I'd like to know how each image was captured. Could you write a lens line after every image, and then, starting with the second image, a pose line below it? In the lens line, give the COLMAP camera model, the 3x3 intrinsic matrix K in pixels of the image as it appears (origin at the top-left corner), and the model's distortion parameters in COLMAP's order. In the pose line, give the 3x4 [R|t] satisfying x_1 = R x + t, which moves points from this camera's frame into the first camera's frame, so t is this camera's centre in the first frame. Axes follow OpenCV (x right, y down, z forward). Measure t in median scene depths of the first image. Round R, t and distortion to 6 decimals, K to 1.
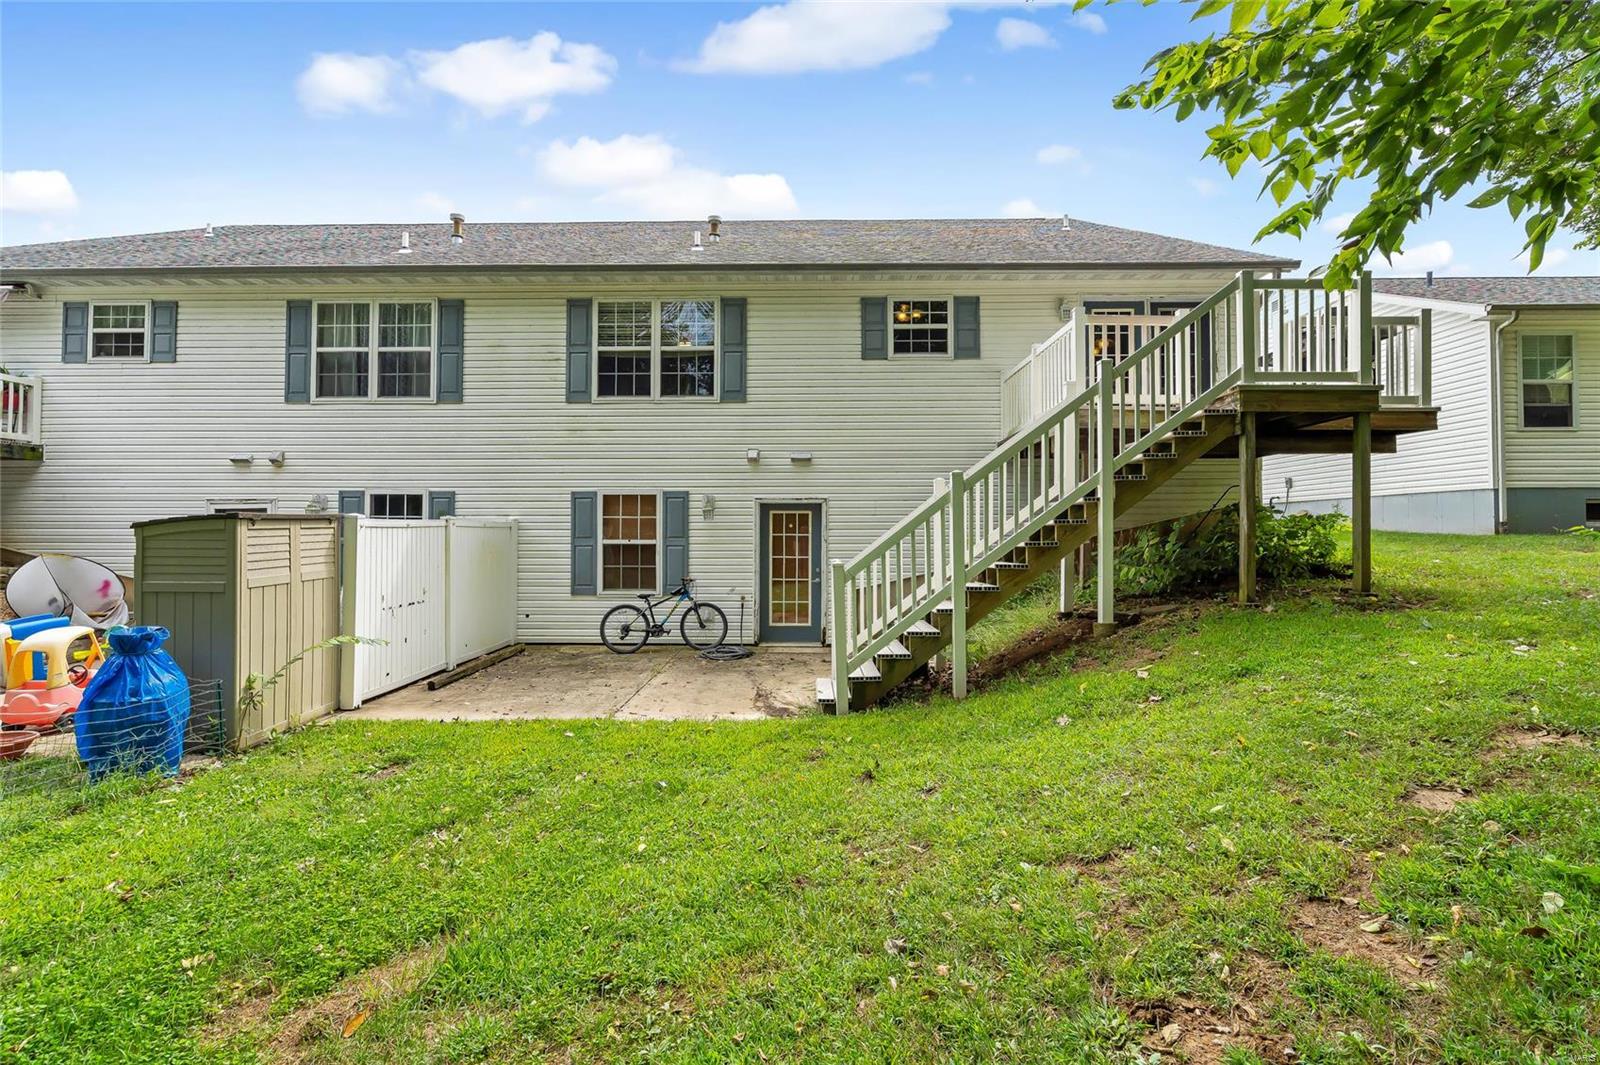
lens RADIAL K [[759.4, 0, 755.3], [0, 759.4, 524.6], [0, 0, 1]] dist [-0.005415, 0.000450]
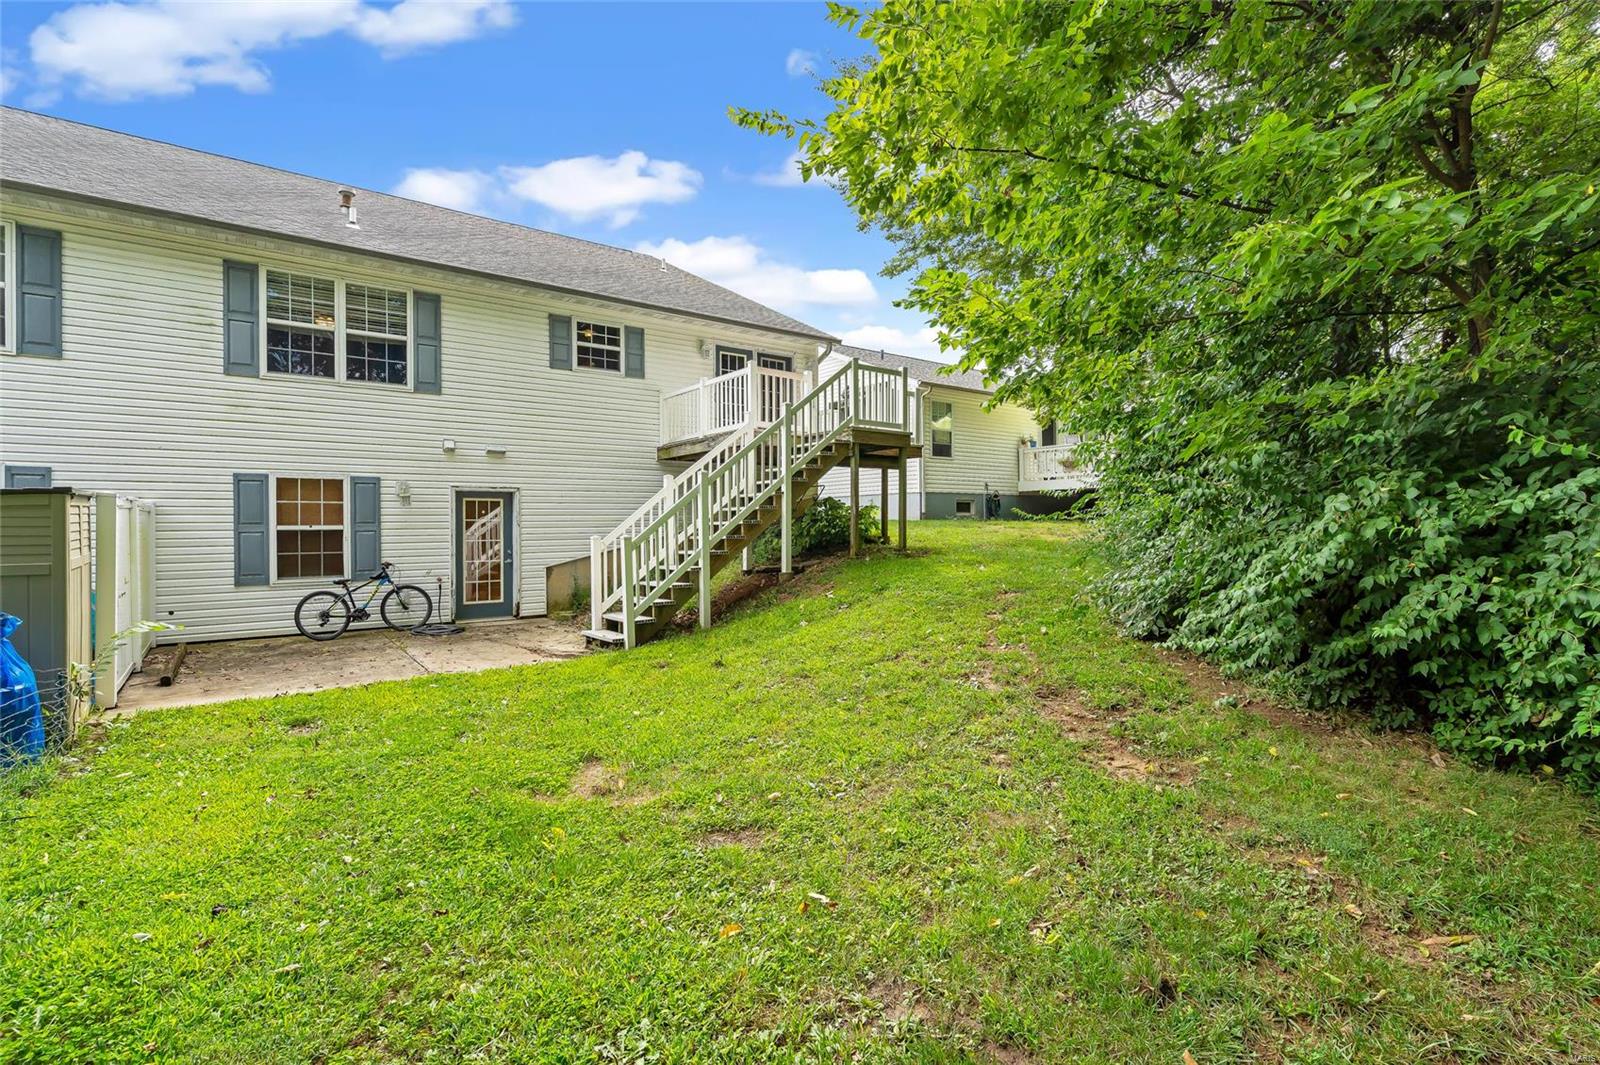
lens RADIAL K [[734.5, 0, 800.0], [0, 734.5, 532.5], [0, 0, 1]] dist [-0.003353, 0.000580]
pose [[0.785511, -0.012051, 0.618730, -0.253736], [-0.000635, 0.999794, 0.020278, 0.009532], [-0.618847, -0.016322, 0.785342, -0.112841]]
